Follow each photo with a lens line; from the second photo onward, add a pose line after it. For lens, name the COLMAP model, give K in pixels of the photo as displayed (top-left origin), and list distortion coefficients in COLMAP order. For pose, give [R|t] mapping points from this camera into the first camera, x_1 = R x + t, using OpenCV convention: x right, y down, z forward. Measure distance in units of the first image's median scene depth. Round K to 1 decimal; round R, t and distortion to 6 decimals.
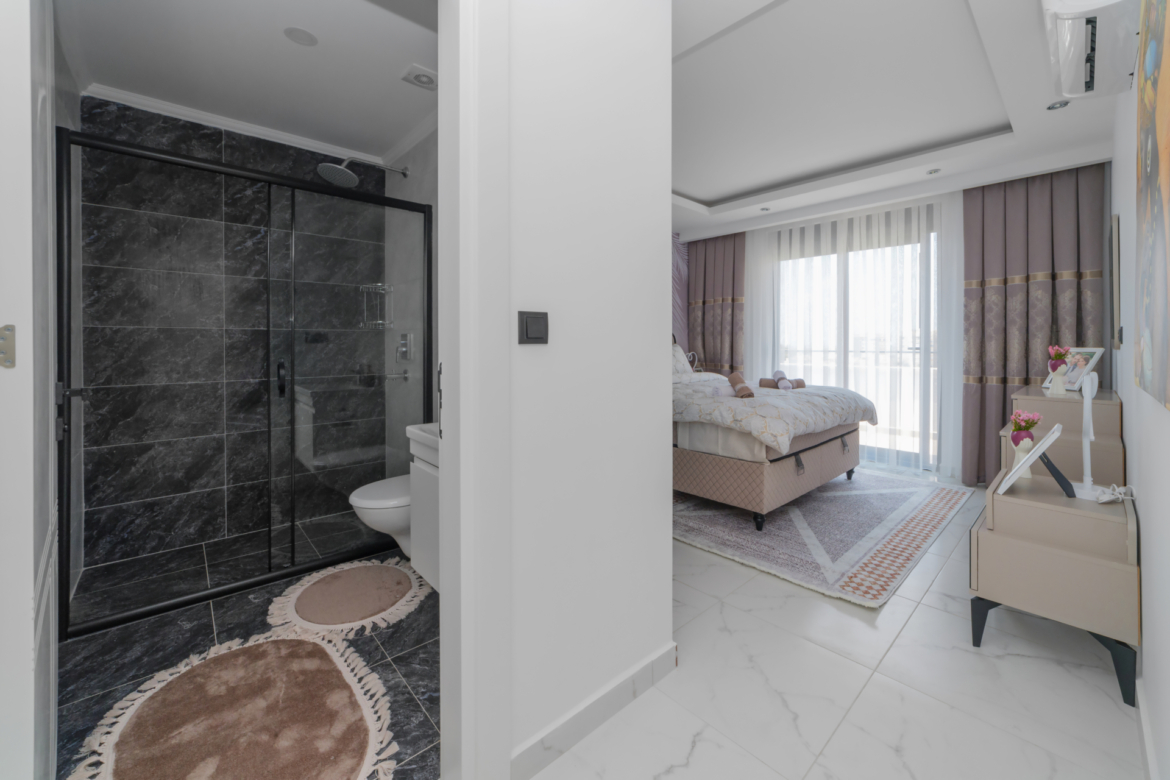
lens RADIAL K [[459.2, 0, 598.7], [0, 459.2, 343.6], [0, 0, 1]] dist [-0.009829, 0.001412]
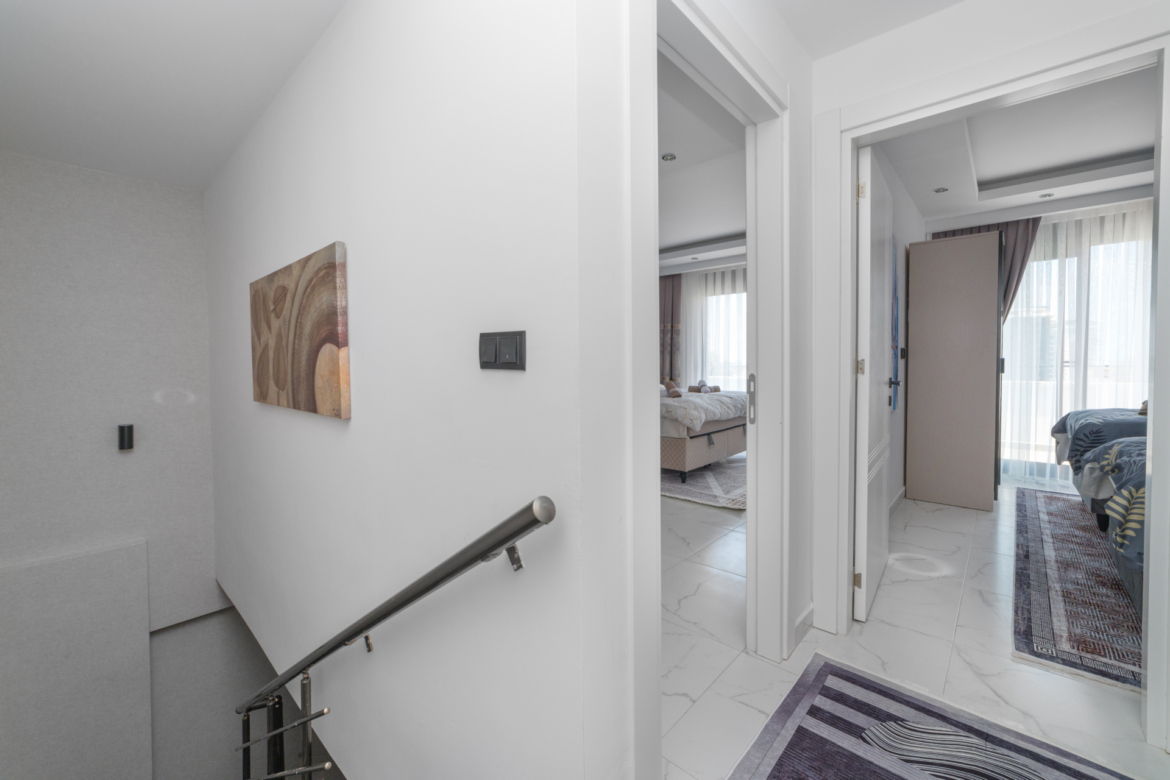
lens RADIAL K [[459.2, 0, 590.4], [0, 459.2, 370.1], [0, 0, 1]] dist [-0.009829, 0.001412]
pose [[0.996196, -0.009989, 0.086571, -0.066507], [0.008246, 0.999756, 0.020470, -0.002188], [-0.086755, -0.019678, 0.996035, -0.372625]]
